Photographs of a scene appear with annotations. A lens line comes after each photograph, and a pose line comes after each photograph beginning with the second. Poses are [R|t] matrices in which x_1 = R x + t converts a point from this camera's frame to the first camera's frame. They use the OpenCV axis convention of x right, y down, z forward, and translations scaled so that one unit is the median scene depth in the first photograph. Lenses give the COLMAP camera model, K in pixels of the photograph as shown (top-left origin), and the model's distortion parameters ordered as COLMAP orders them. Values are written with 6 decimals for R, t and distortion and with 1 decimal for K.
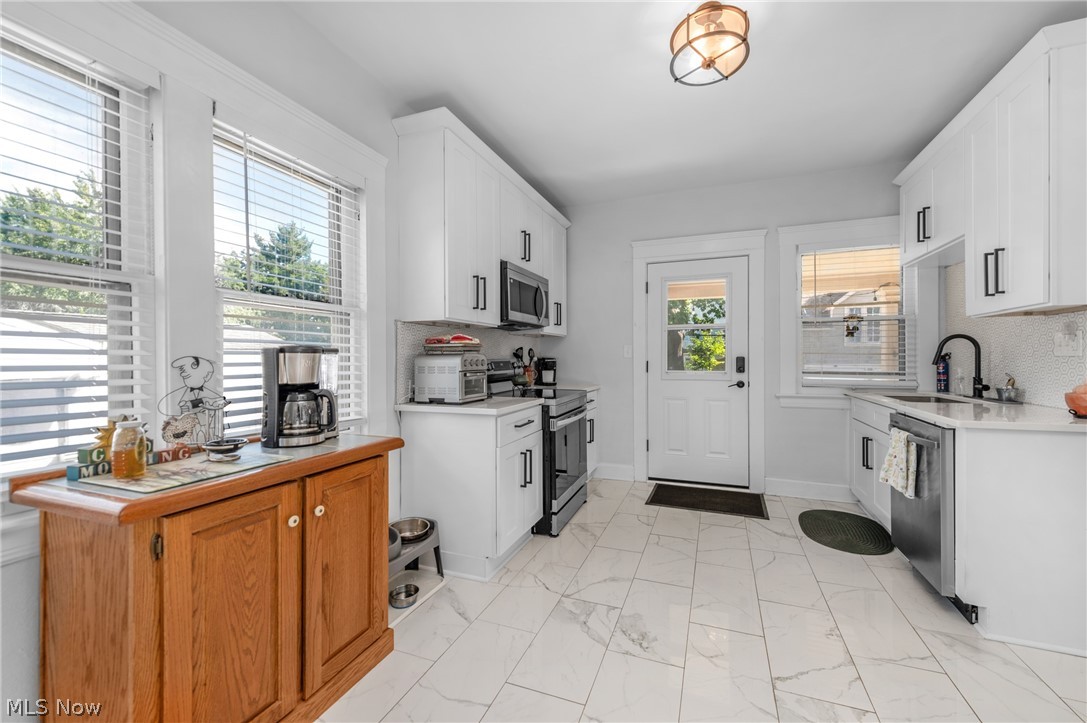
lens RADIAL K [[438.2, 0, 552.3], [0, 438.2, 356.0], [0, 0, 1]] dist [0.011882, -0.001542]
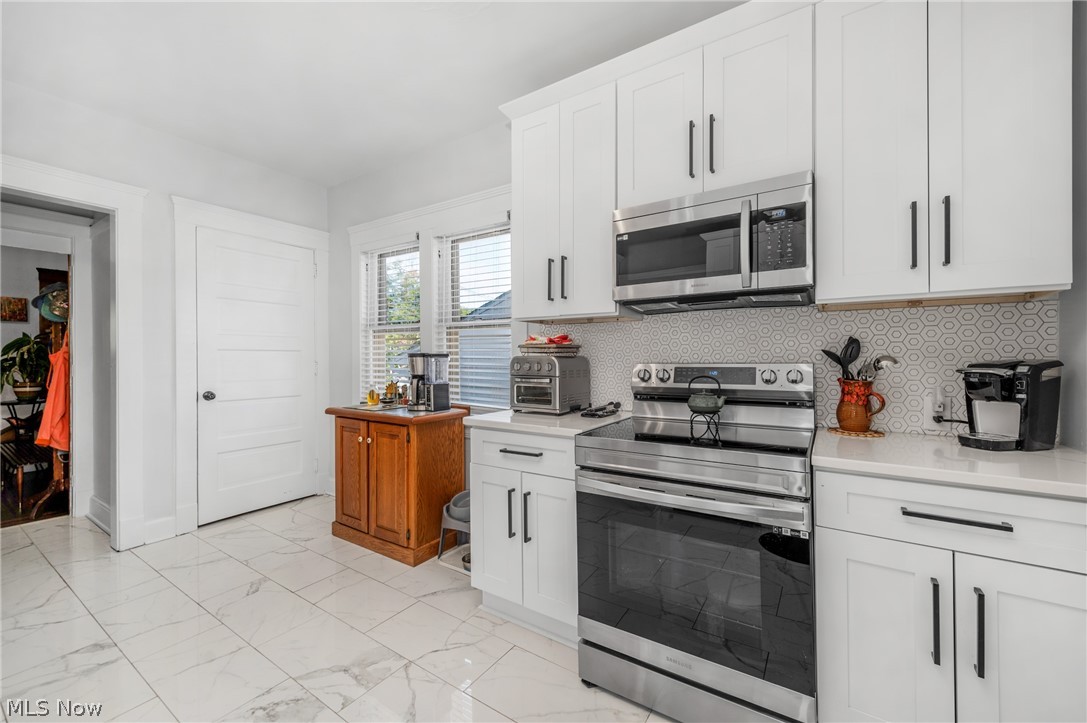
lens RADIAL K [[438.2, 0, 553.9], [0, 438.2, 359.6], [0, 0, 1]] dist [0.011882, -0.001542]
pose [[-0.226929, 0.005698, -0.973895, 0.498998], [0.000548, 0.999983, 0.005723, -0.002392], [0.973911, 0.000765, -0.226928, 0.971100]]
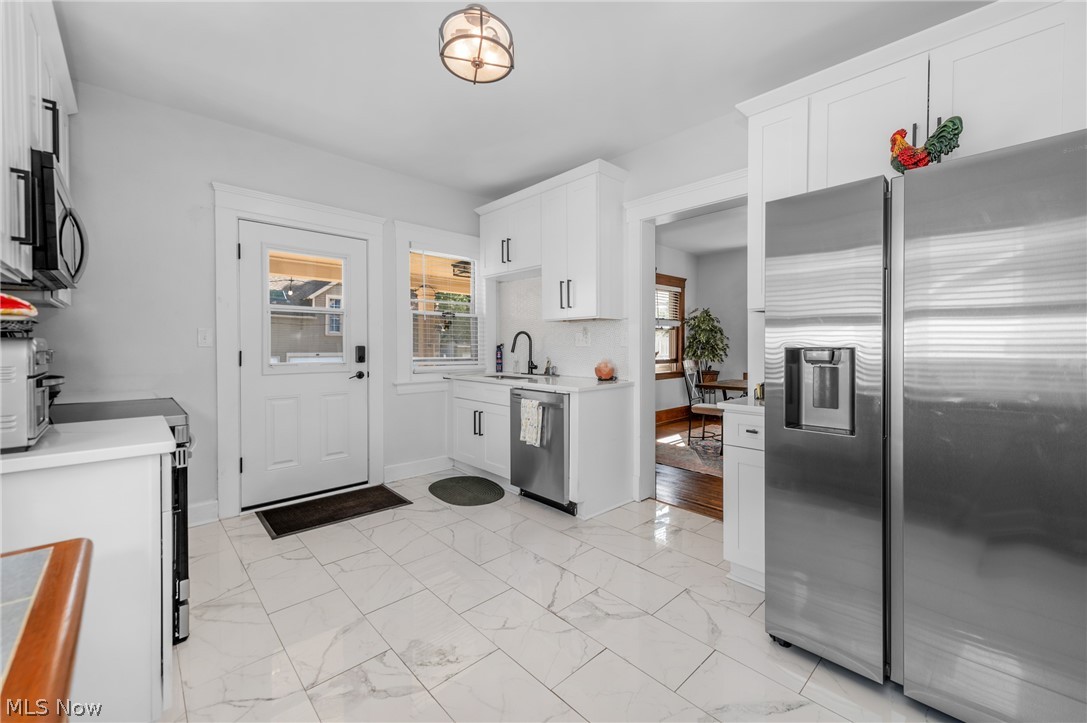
lens RADIAL K [[438.2, 0, 591.0], [0, 438.2, 346.2], [0, 0, 1]] dist [0.011882, -0.001542]
pose [[0.394498, 0.002605, 0.918893, -0.298301], [-0.006566, 0.999978, -0.000016, -0.000703], [-0.918873, -0.006027, 0.394507, 0.210116]]
